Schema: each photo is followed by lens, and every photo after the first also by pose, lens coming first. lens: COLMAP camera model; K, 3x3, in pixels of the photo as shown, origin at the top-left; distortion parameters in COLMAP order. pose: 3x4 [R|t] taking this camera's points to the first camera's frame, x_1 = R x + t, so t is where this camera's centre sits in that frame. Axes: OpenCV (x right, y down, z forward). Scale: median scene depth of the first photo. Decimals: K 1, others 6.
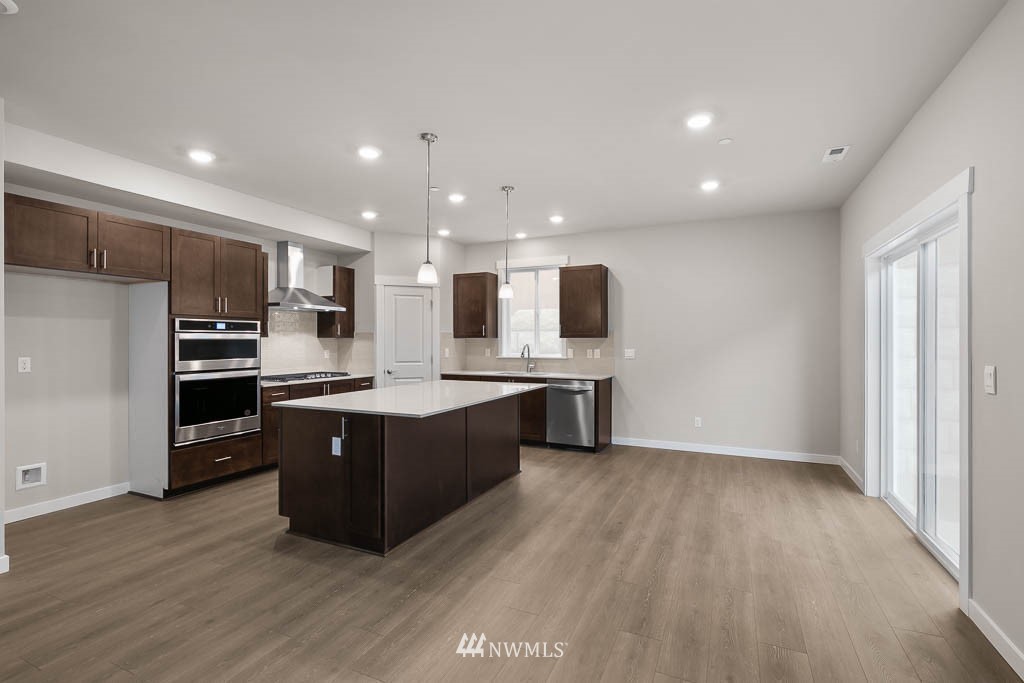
lens RADIAL K [[473.1, 0, 494.2], [0, 473.1, 337.6], [0, 0, 1]] dist [0.001985, -0.000034]
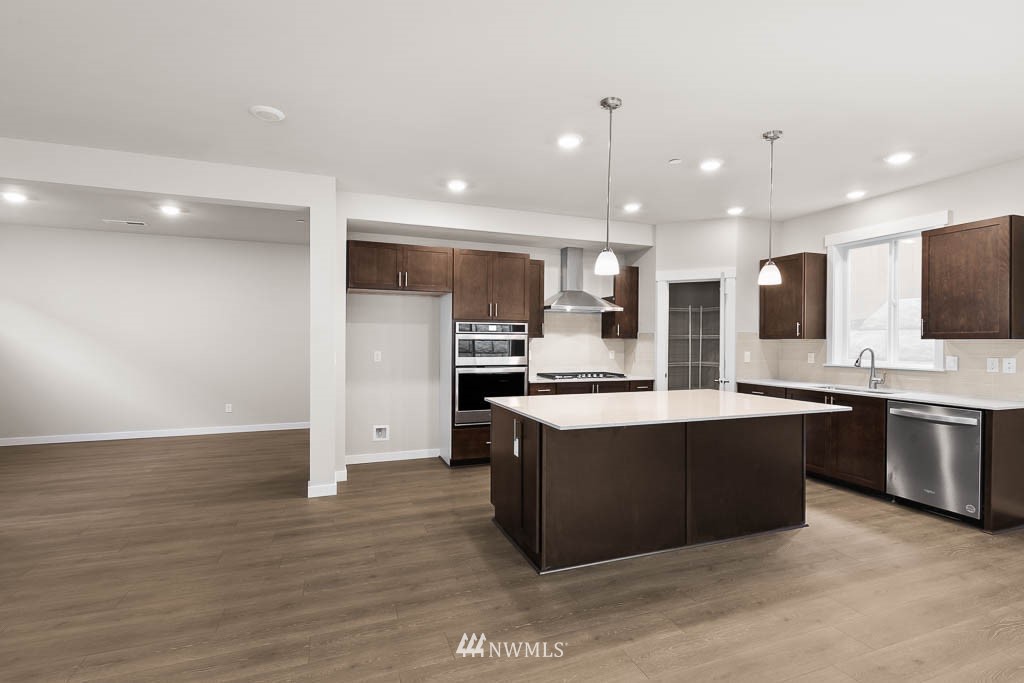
lens RADIAL K [[460.7, 0, 512.0], [0, 460.7, 341.5], [0, 0, 1]] dist [0.001847, -0.000023]
pose [[0.728836, 0.006503, -0.684658, 0.237769], [-0.001897, 0.999970, 0.007478, 0.000308], [0.684686, -0.004152, 0.728826, 0.213868]]
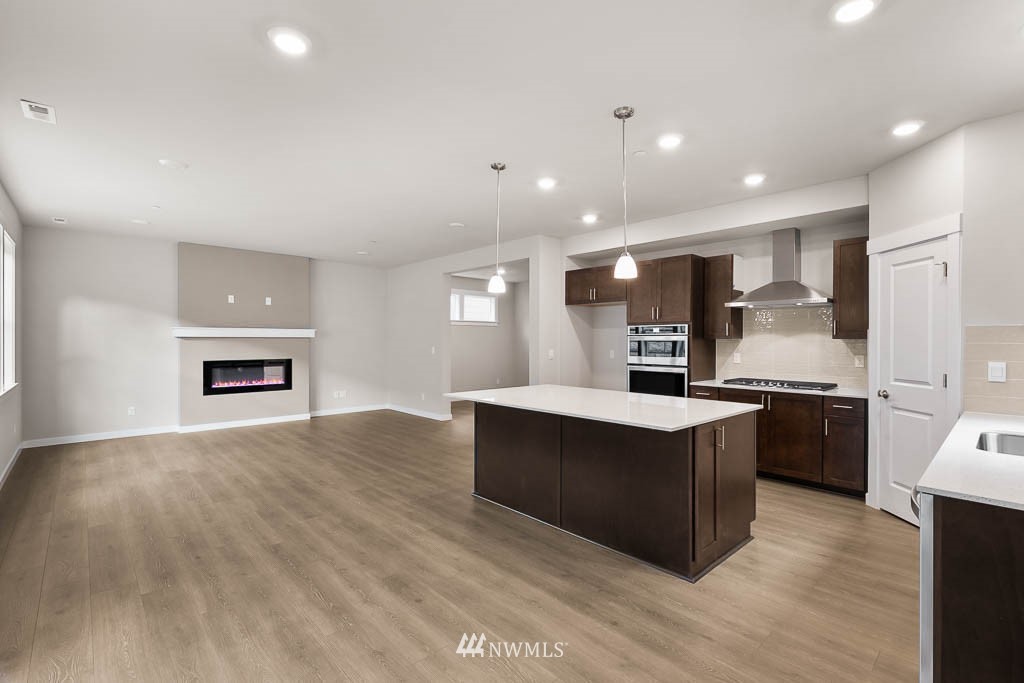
lens RADIAL K [[473.1, 0, 550.6], [0, 473.1, 340.4], [0, 0, 1]] dist [-0.001168, -0.000304]
pose [[-0.315745, 0.001253, -0.948843, 0.719821], [0.003454, 0.999994, 0.000172, 0.001687], [0.948838, -0.003223, -0.315747, 1.161477]]
